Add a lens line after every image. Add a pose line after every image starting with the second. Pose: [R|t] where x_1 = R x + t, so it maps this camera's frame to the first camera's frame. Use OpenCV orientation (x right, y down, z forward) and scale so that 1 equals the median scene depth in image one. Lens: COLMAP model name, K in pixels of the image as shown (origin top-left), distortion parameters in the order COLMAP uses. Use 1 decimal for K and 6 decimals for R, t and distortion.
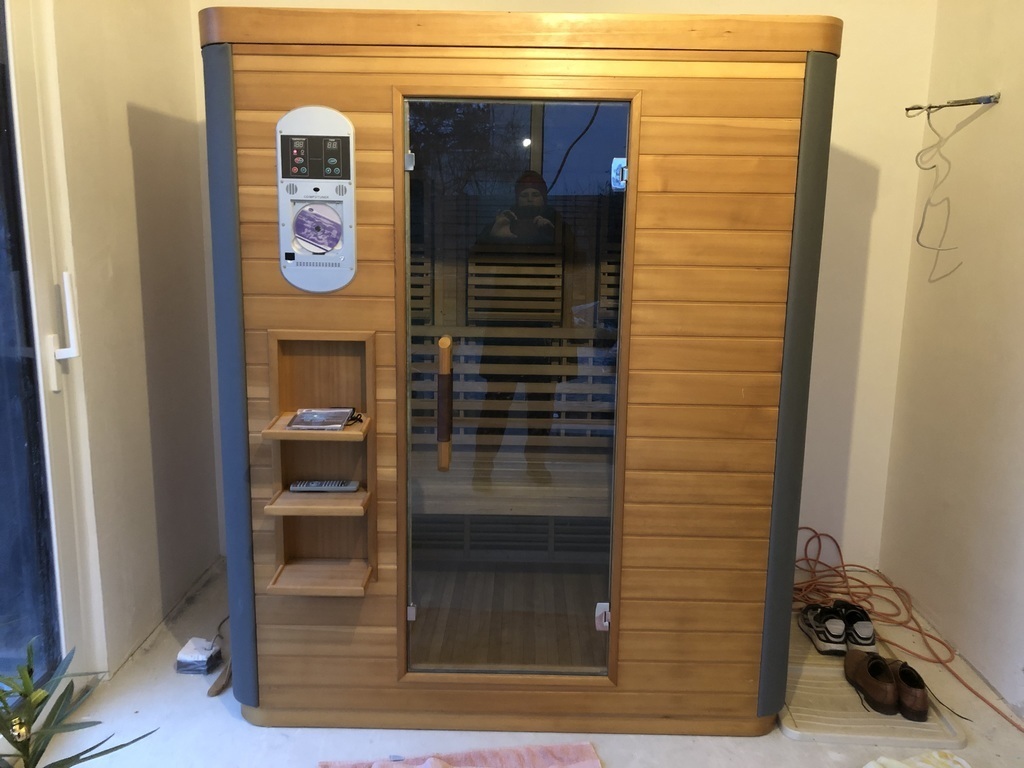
lens RADIAL K [[848.2, 0, 506.5], [0, 848.2, 381.5], [0, 0, 1]] dist [-0.025852, 0.036327]
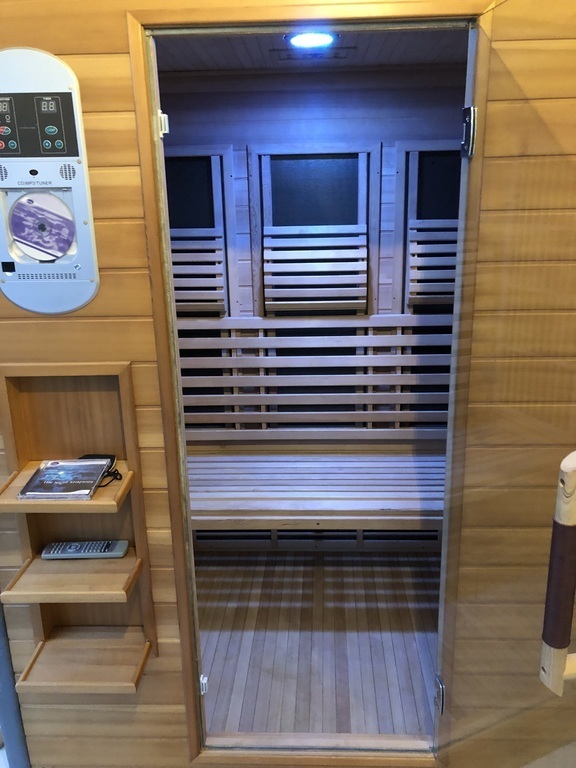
lens RADIAL K [[636.1, 0, 292.9], [0, 636.1, 386.2], [0, 0, 1]] dist [-0.025852, 0.036327]
pose [[0.999002, -0.028058, -0.034762, 0.008891], [0.031711, 0.993487, 0.109444, -0.095351], [0.031464, -0.110437, 0.993385, 0.439789]]
